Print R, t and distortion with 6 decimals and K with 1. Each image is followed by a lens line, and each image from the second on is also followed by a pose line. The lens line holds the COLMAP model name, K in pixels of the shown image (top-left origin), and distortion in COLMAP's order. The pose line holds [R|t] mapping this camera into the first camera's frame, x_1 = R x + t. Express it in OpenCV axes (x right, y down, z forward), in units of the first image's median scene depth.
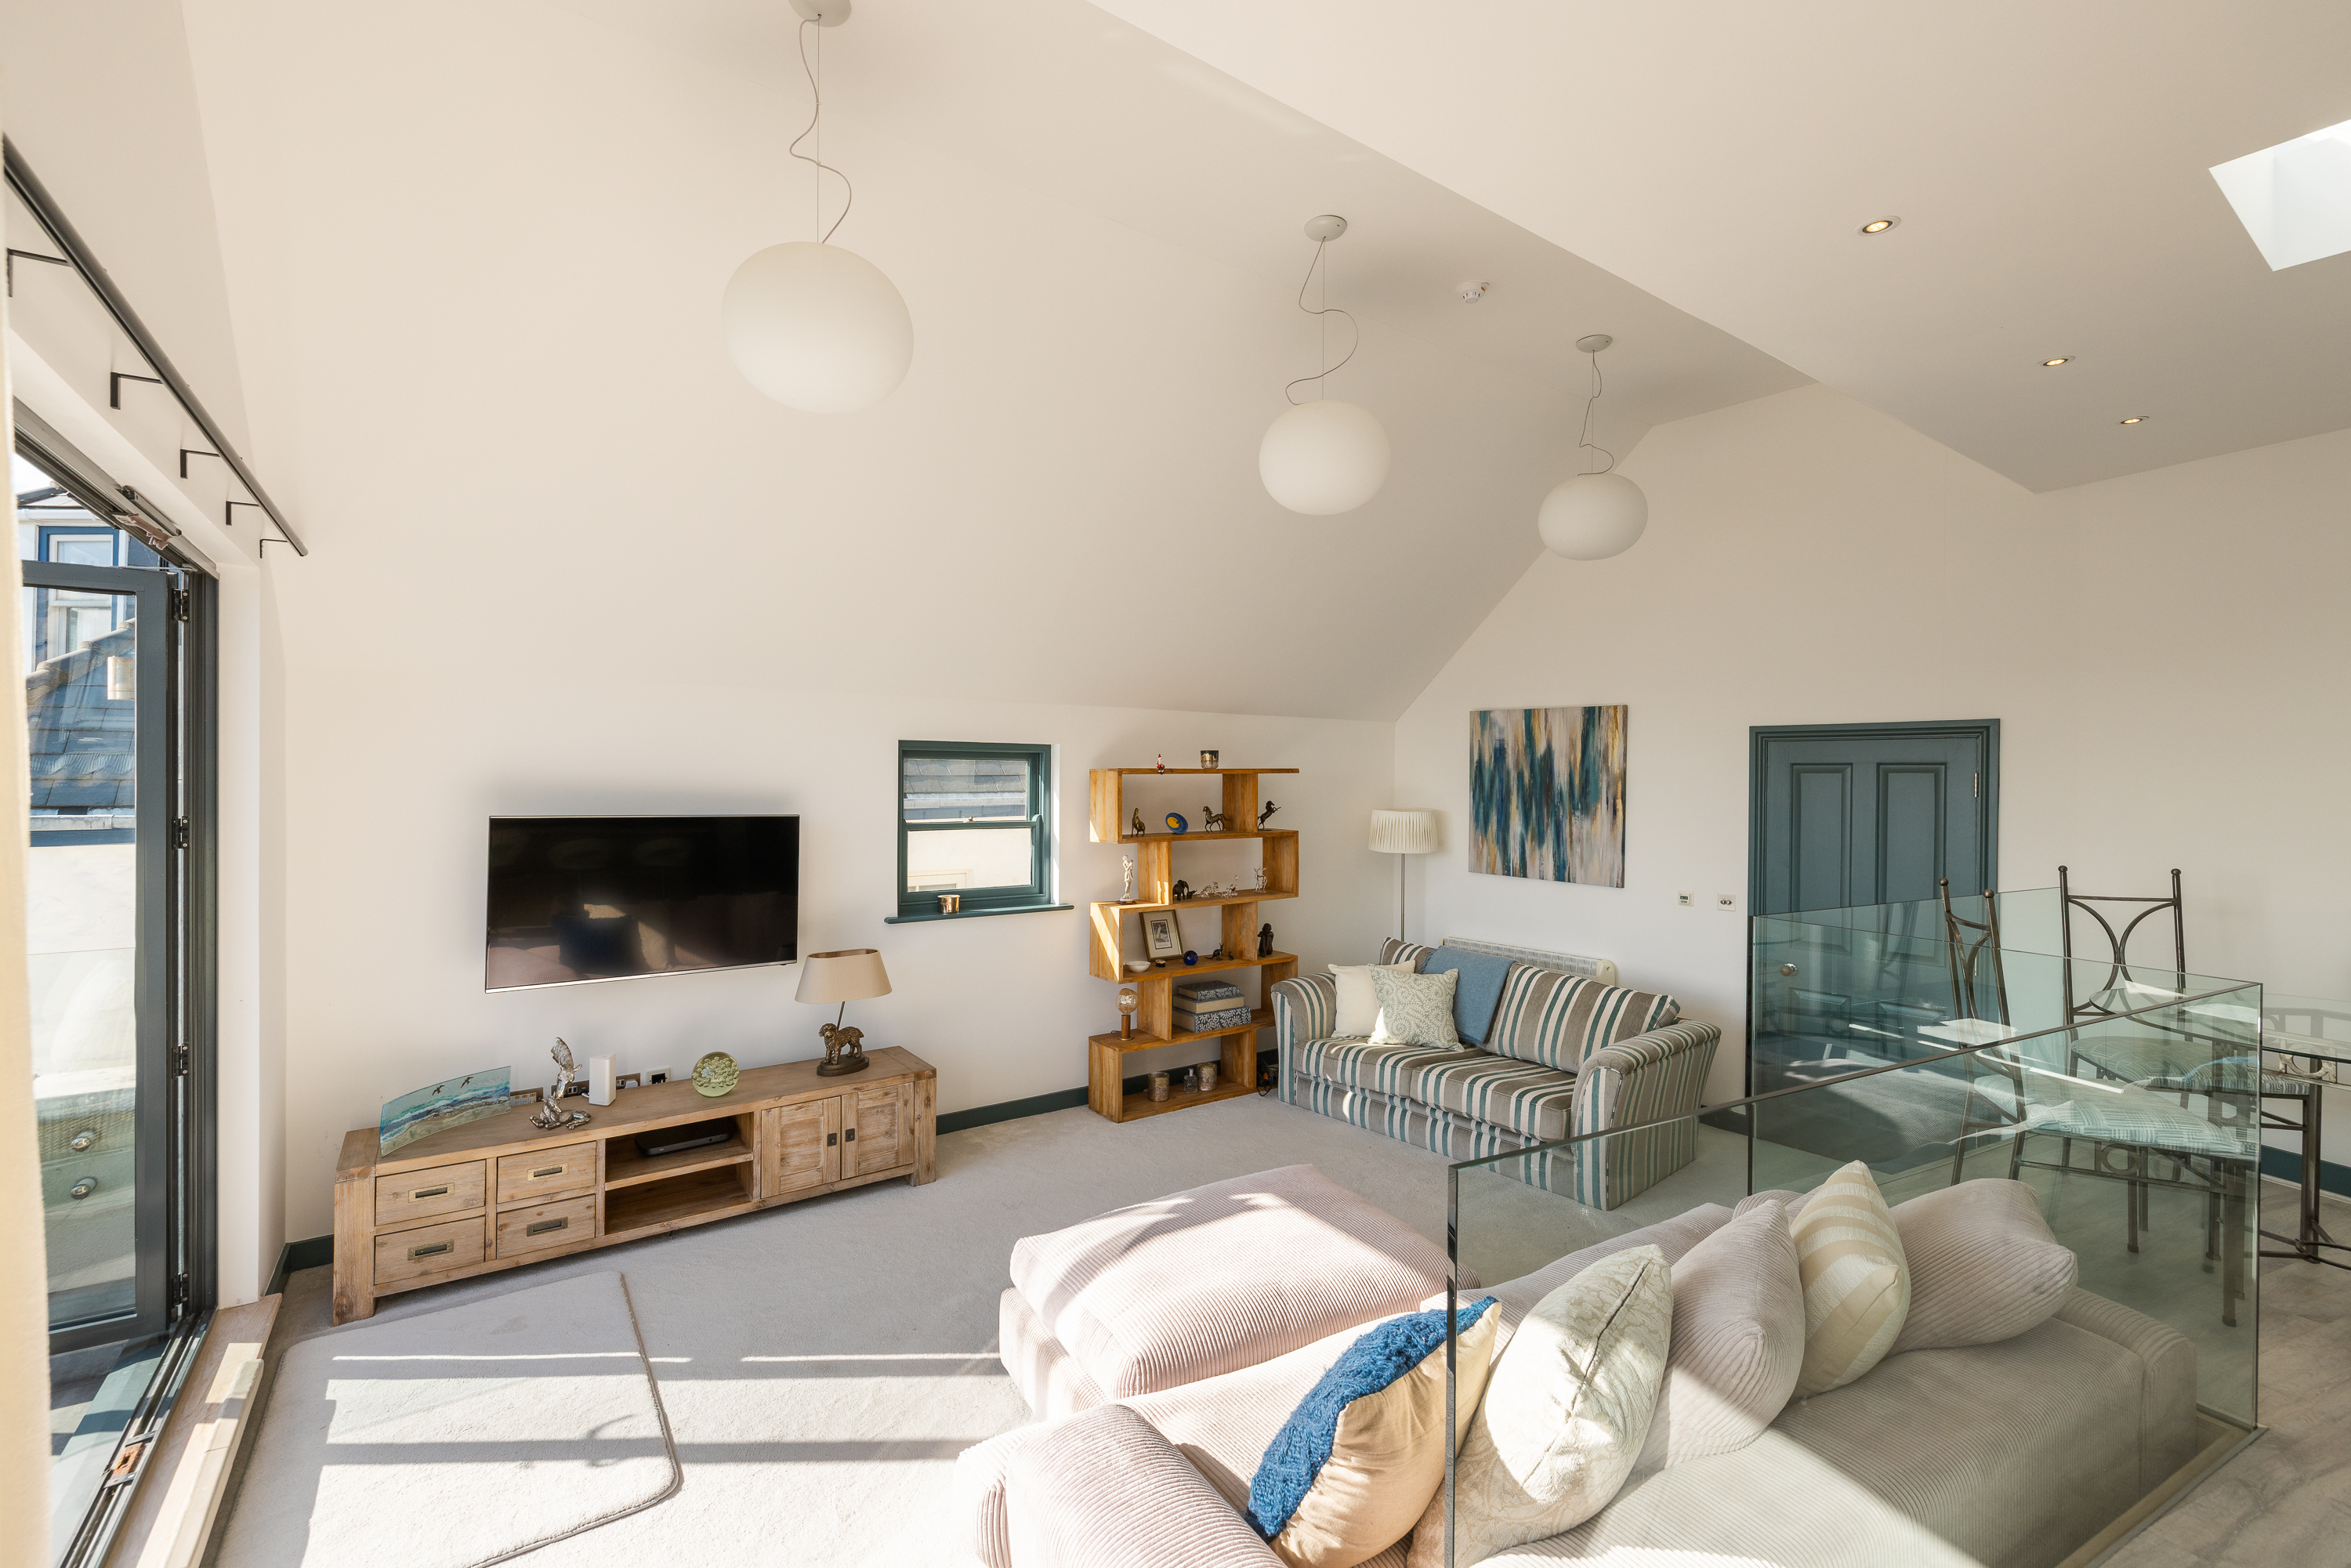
lens RADIAL K [[1025.2, 0, 1171.5], [0, 1025.2, 788.0], [0, 0, 1]] dist [0.008759, -0.000811]
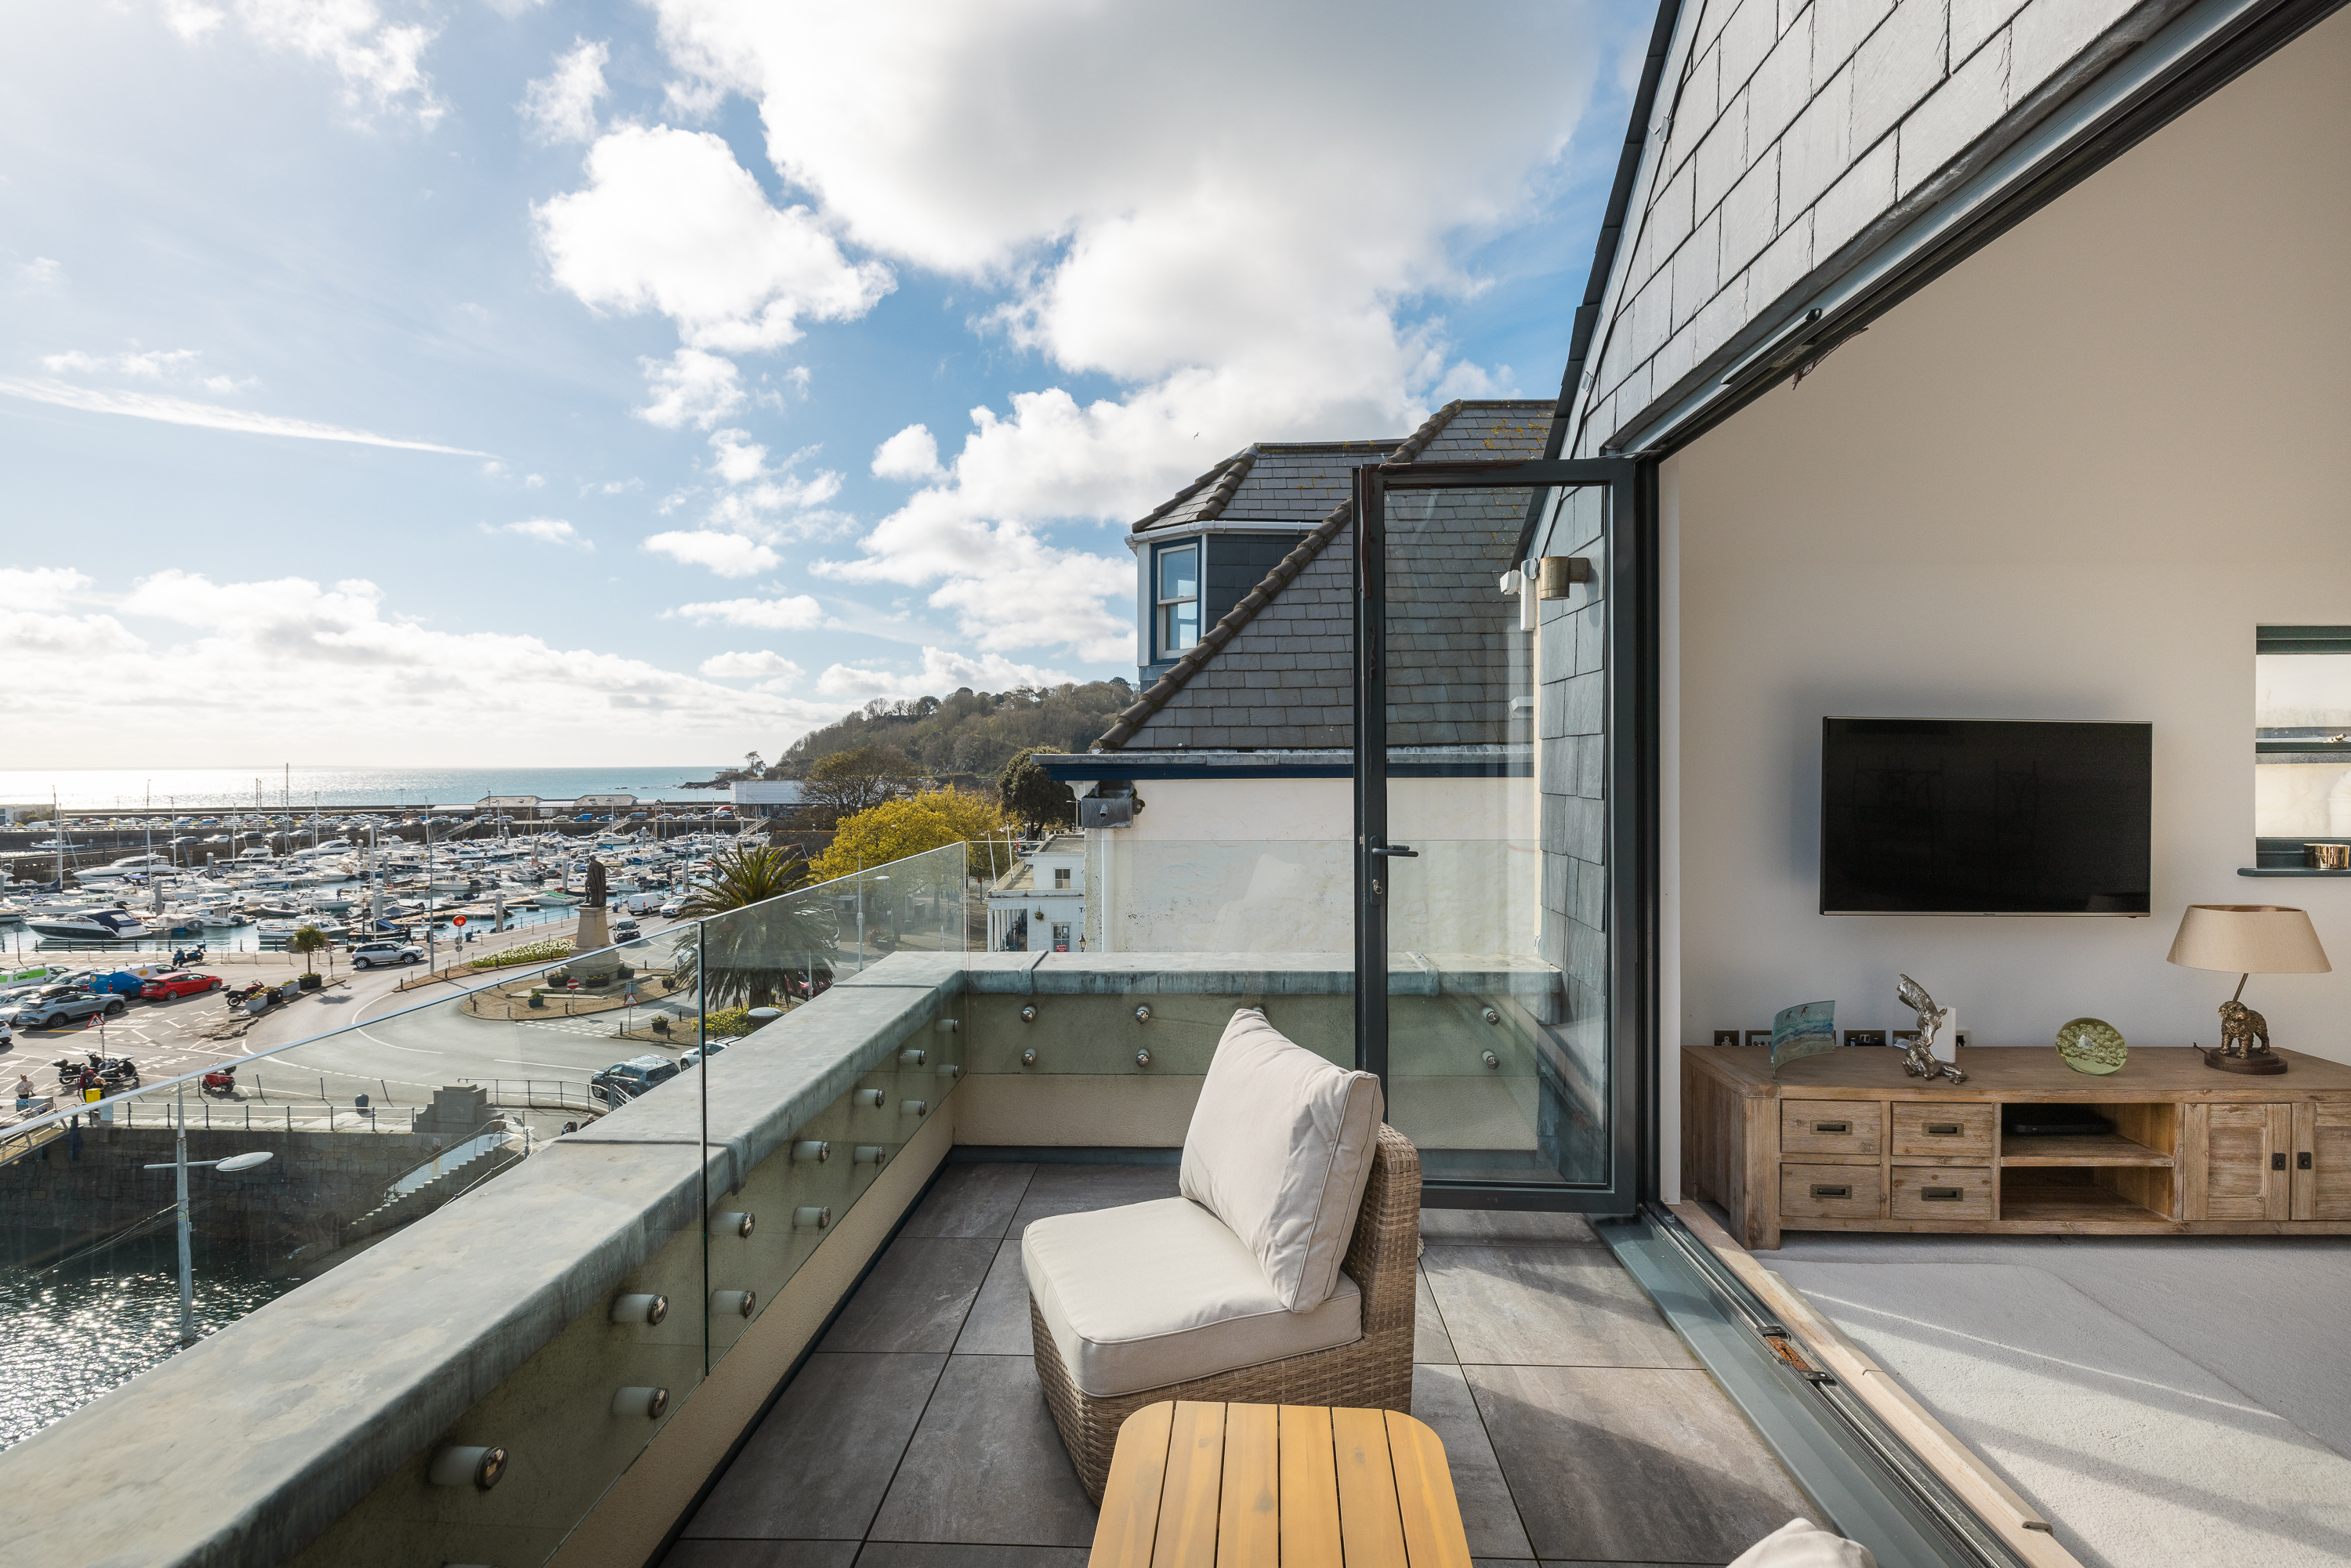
lens RADIAL K [[1039.5, 0, 1180.3], [0, 1039.5, 774.4], [0, 0, 1]] dist [0.001524, 0.000136]
pose [[0.799689, -0.000405, -0.600415, -0.520952], [0.001216, 0.999999, 0.000945, 0.068352], [0.600414, -0.001485, 0.799688, -0.056123]]
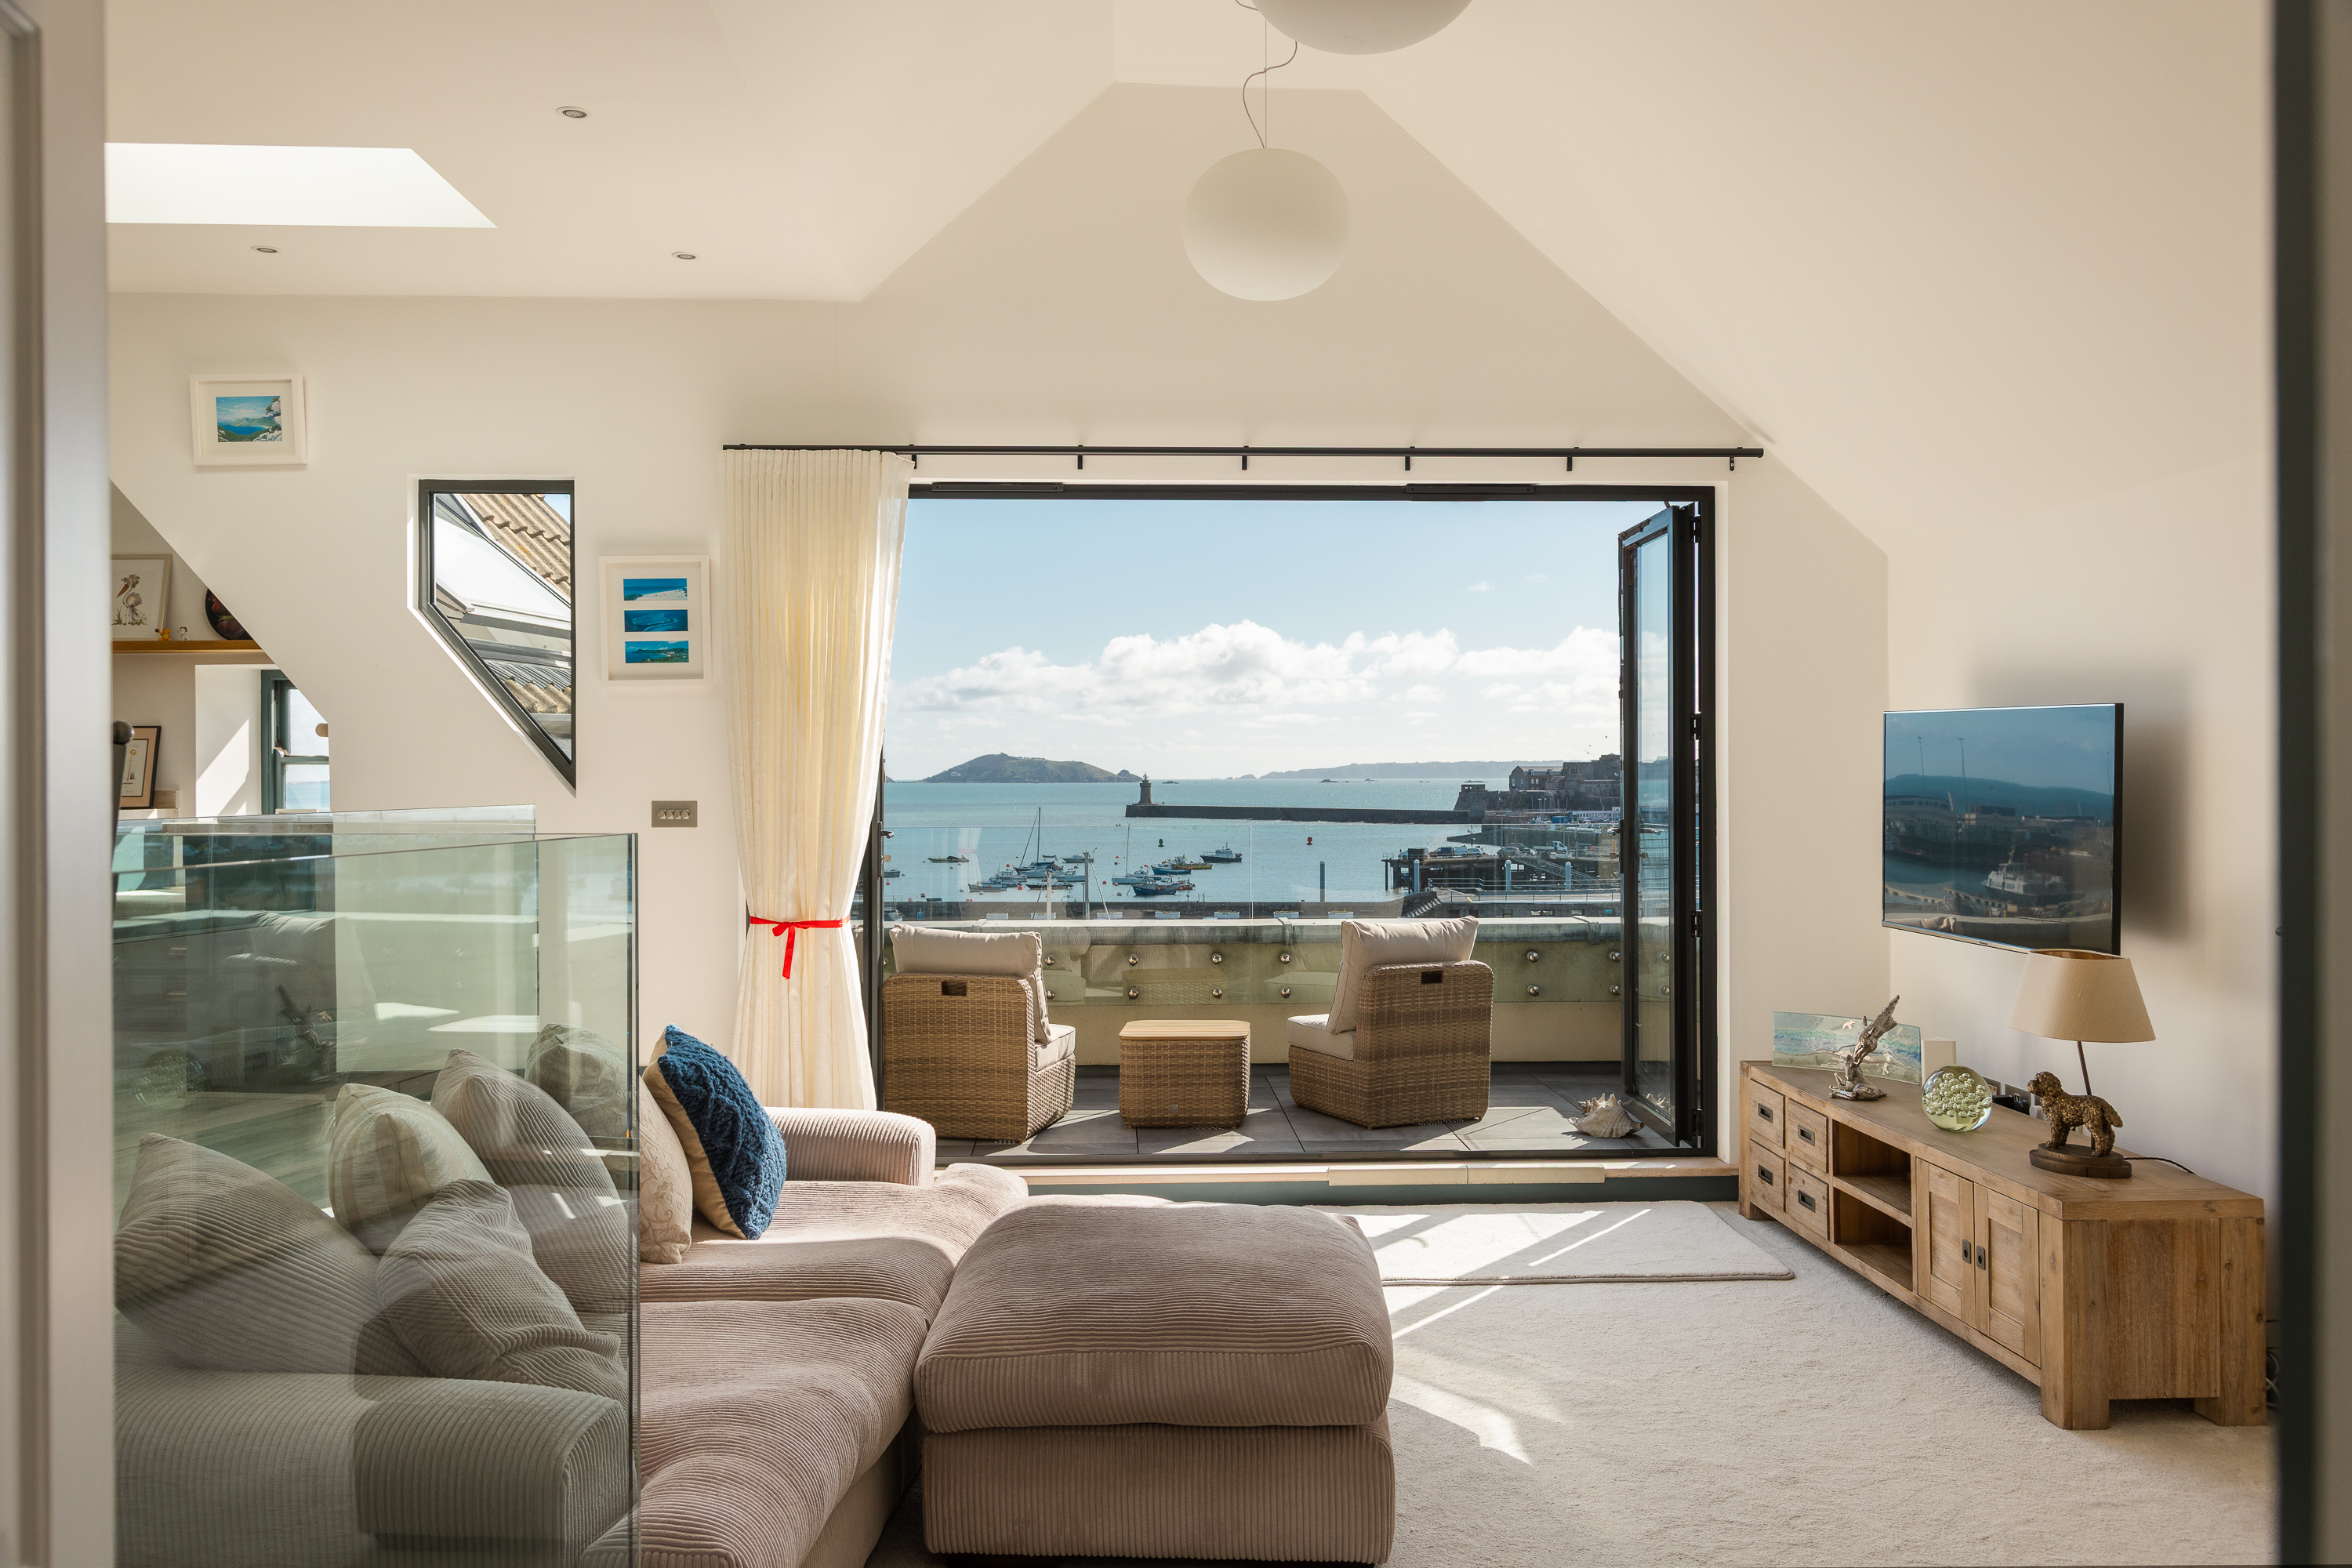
lens RADIAL K [[1935.3, 0, 1169.8], [0, 1935.3, 767.7], [0, 0, 1]] dist [0.012179, 0.005370]
pose [[-0.547304, -0.006472, -0.836909, 0.871234], [-0.006567, 0.999973, -0.003438, 0.073707], [0.836908, 0.003614, -0.547331, 1.253092]]
